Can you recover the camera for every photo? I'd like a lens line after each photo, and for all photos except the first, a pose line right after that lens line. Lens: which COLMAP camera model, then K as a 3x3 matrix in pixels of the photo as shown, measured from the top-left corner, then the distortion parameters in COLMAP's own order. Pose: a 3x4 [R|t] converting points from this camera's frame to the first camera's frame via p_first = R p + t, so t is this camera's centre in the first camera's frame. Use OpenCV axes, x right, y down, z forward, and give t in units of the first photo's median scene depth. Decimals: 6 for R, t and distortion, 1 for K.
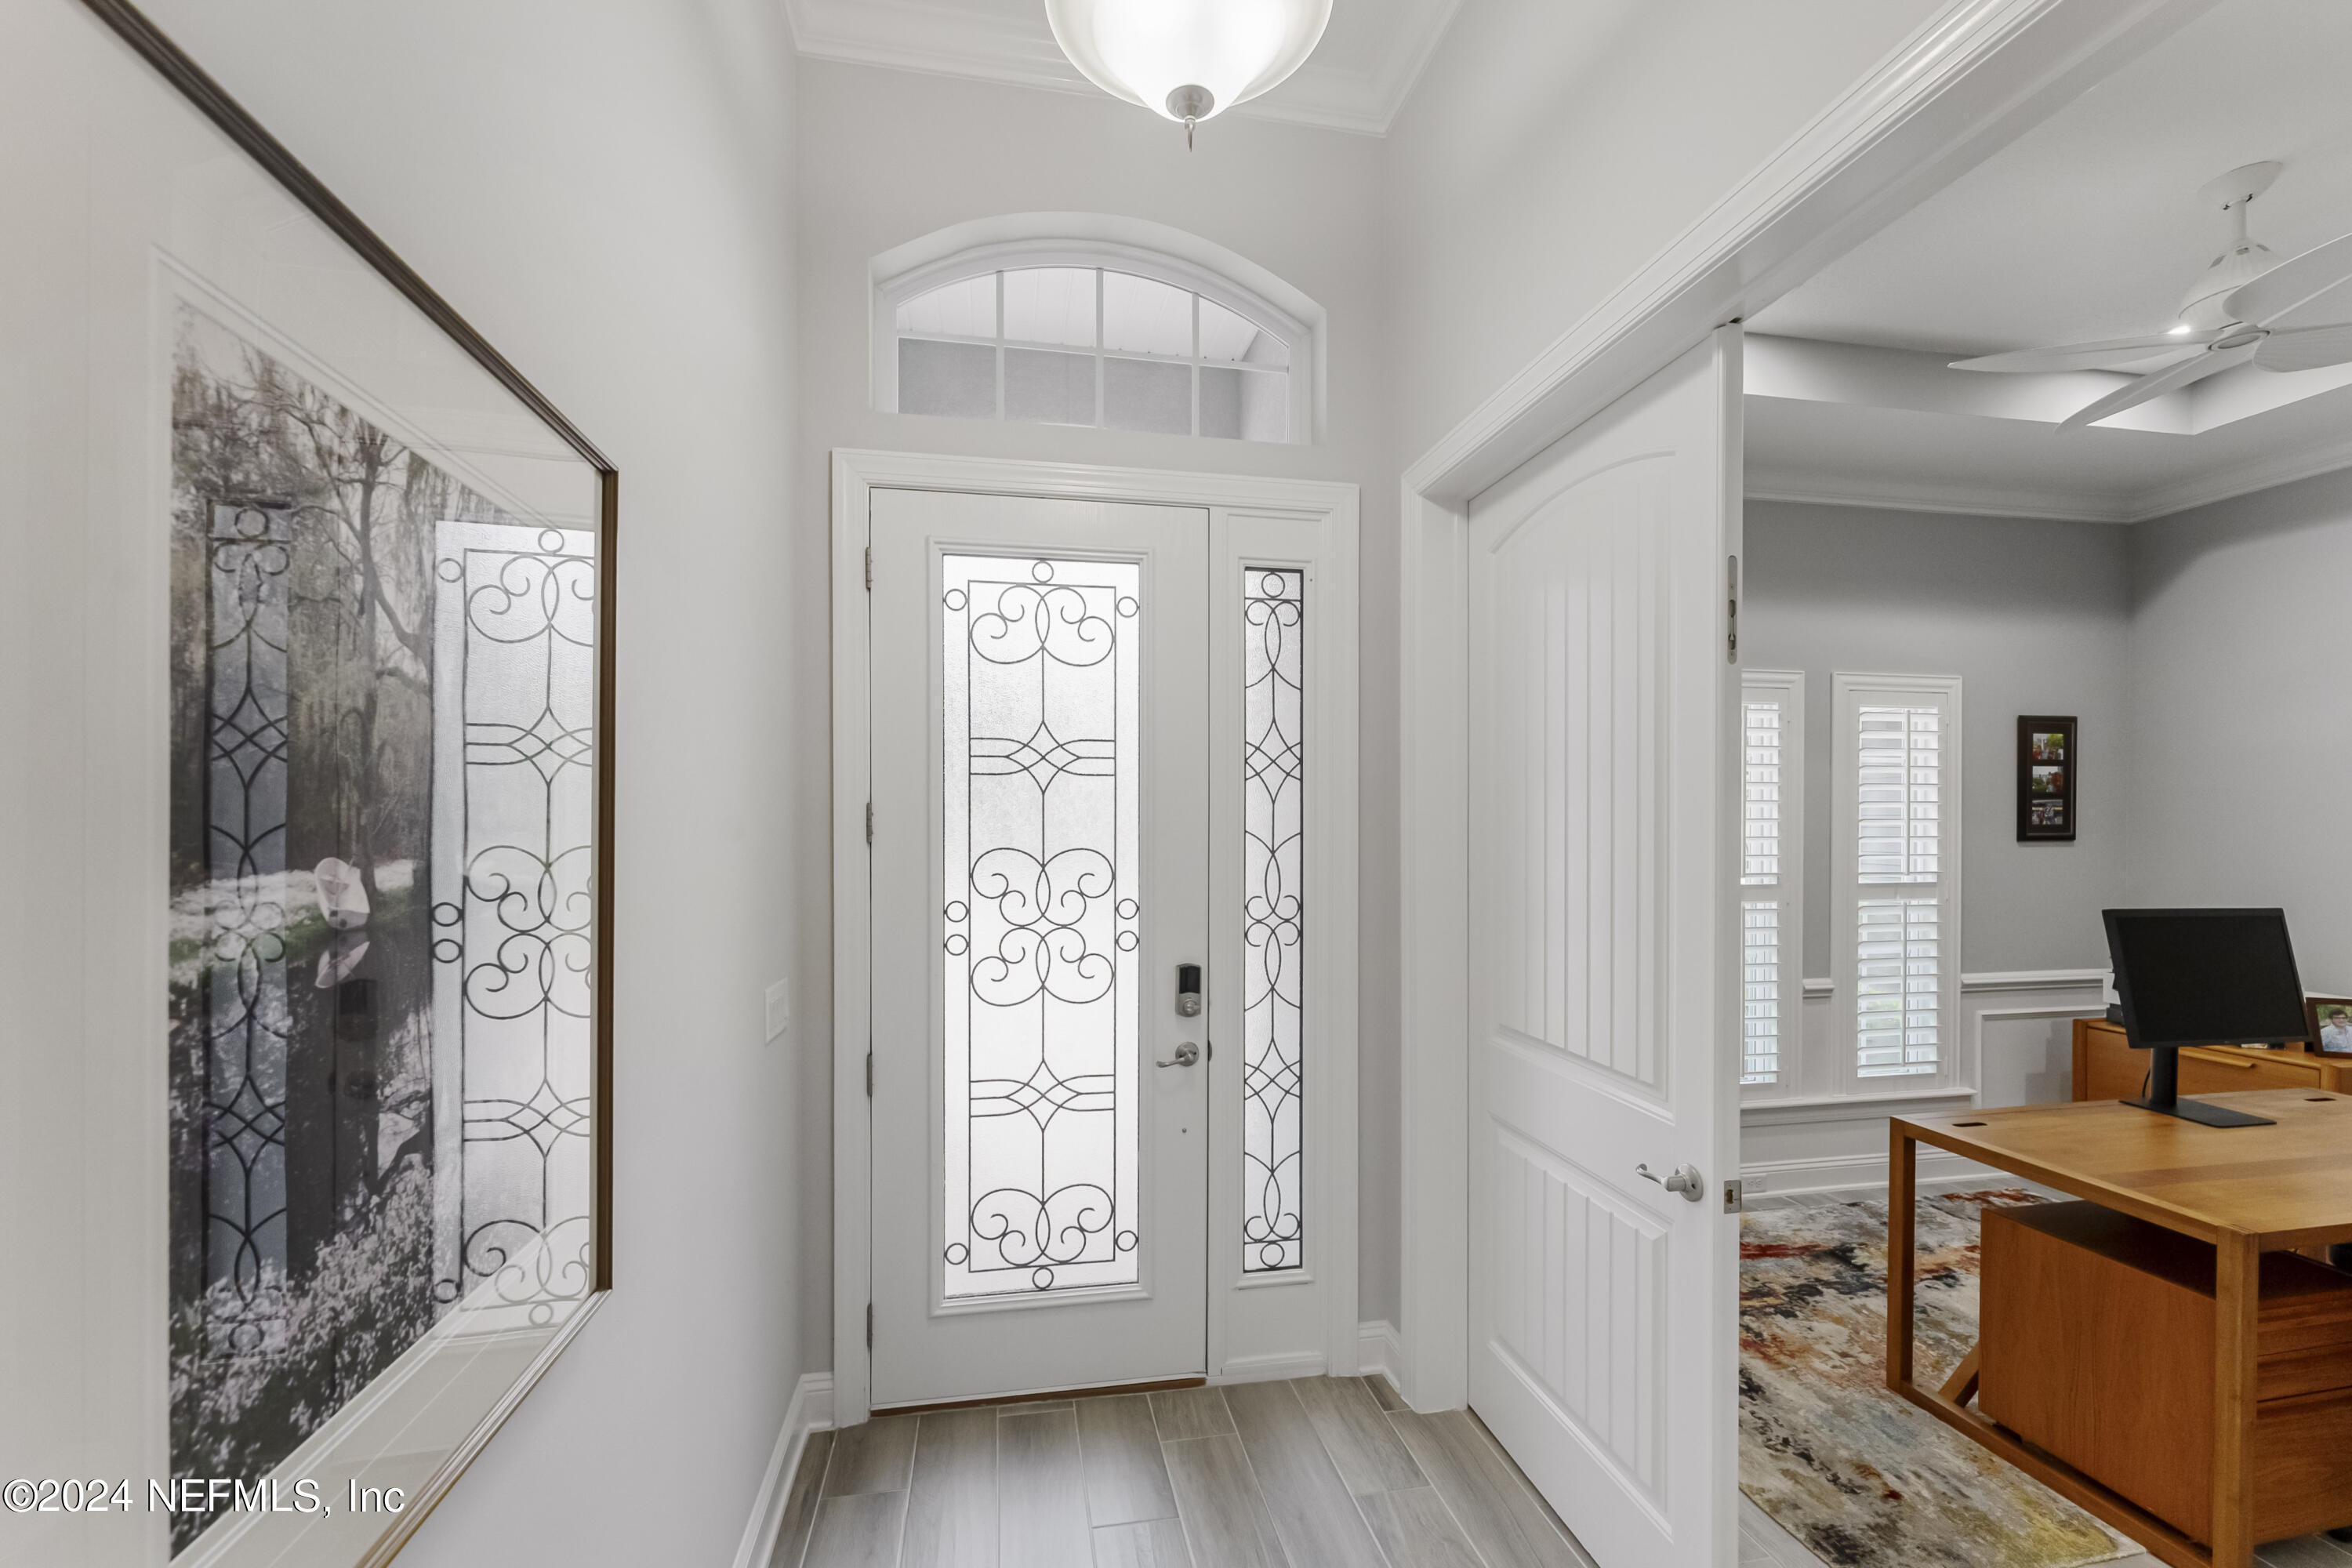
lens RADIAL K [[947.3, 0, 1183.4], [0, 947.3, 826.6], [0, 0, 1]] dist [0.037727, -0.011916]
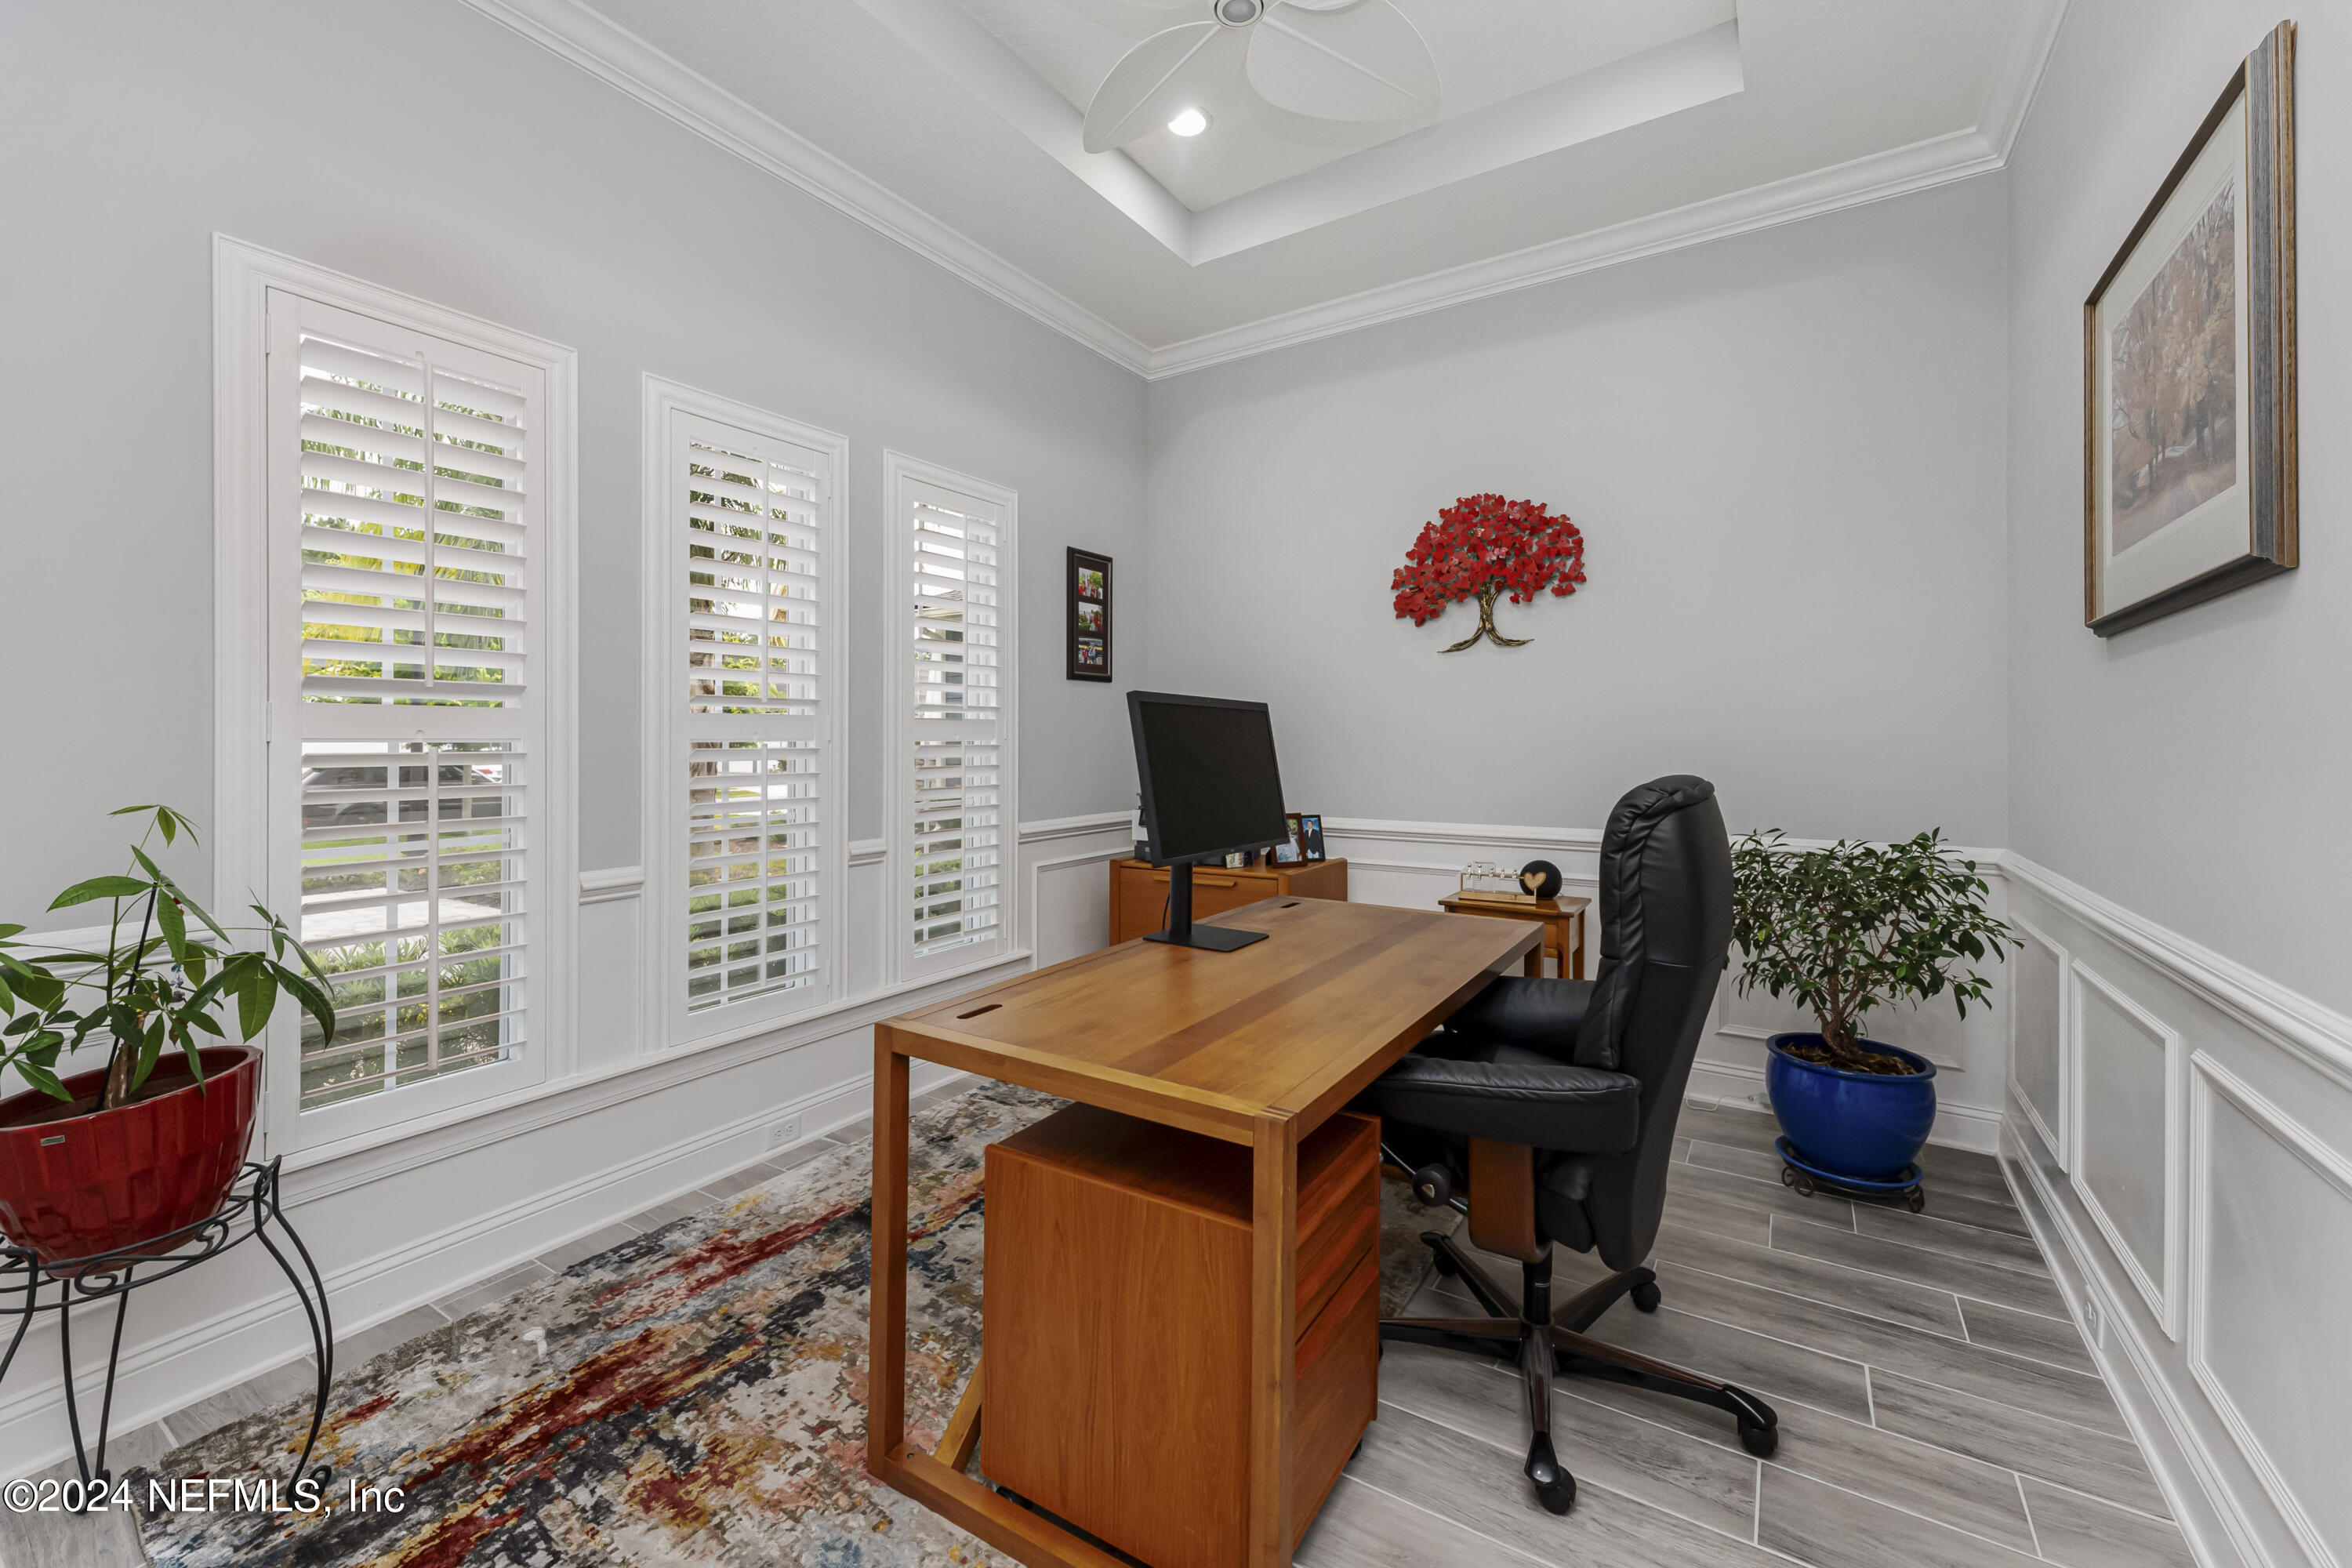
lens RADIAL K [[953.9, 0, 1176.6], [0, 953.9, 762.9], [0, 0, 1]] dist [0.001255, 0.000036]
pose [[0.695436, -0.018186, 0.718358, 0.361666], [0.004812, 0.999775, 0.020652, 0.104908], [-0.718572, -0.010906, 0.695367, 0.374456]]
